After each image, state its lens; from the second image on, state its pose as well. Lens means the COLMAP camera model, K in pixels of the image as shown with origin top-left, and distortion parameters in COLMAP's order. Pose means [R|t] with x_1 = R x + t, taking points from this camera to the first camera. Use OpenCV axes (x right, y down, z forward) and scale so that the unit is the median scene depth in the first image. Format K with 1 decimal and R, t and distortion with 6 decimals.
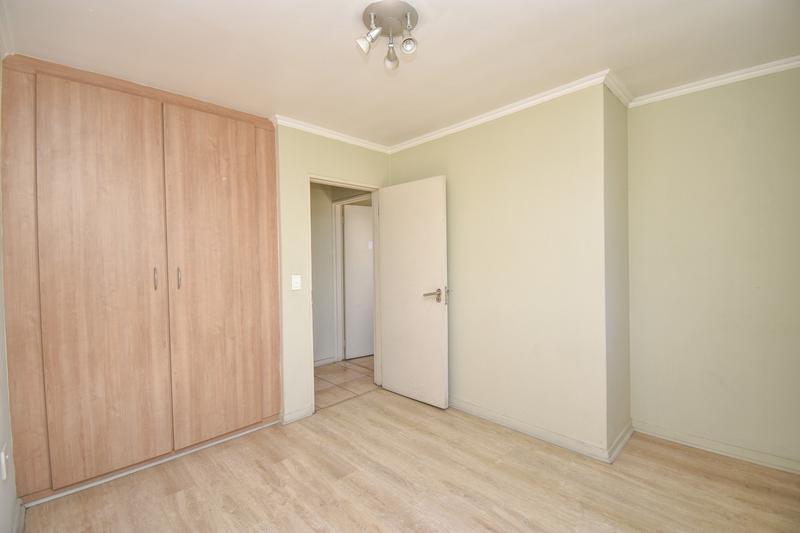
lens RADIAL K [[354.2, 0, 397.3], [0, 354.2, 258.6], [0, 0, 1]] dist [0.002178, -0.011653]
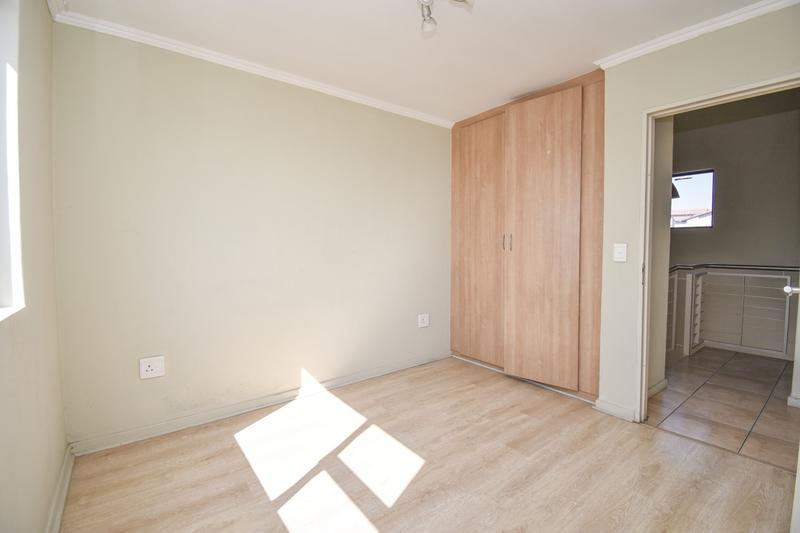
lens RADIAL K [[354.2, 0, 399.5], [0, 354.2, 266.3], [0, 0, 1]] dist [0.002178, -0.011653]
pose [[-0.130379, 0.071105, -0.988911, 0.718662], [0.005346, 0.997461, 0.071015, 0.046616], [0.991450, 0.003972, -0.130428, 0.730208]]
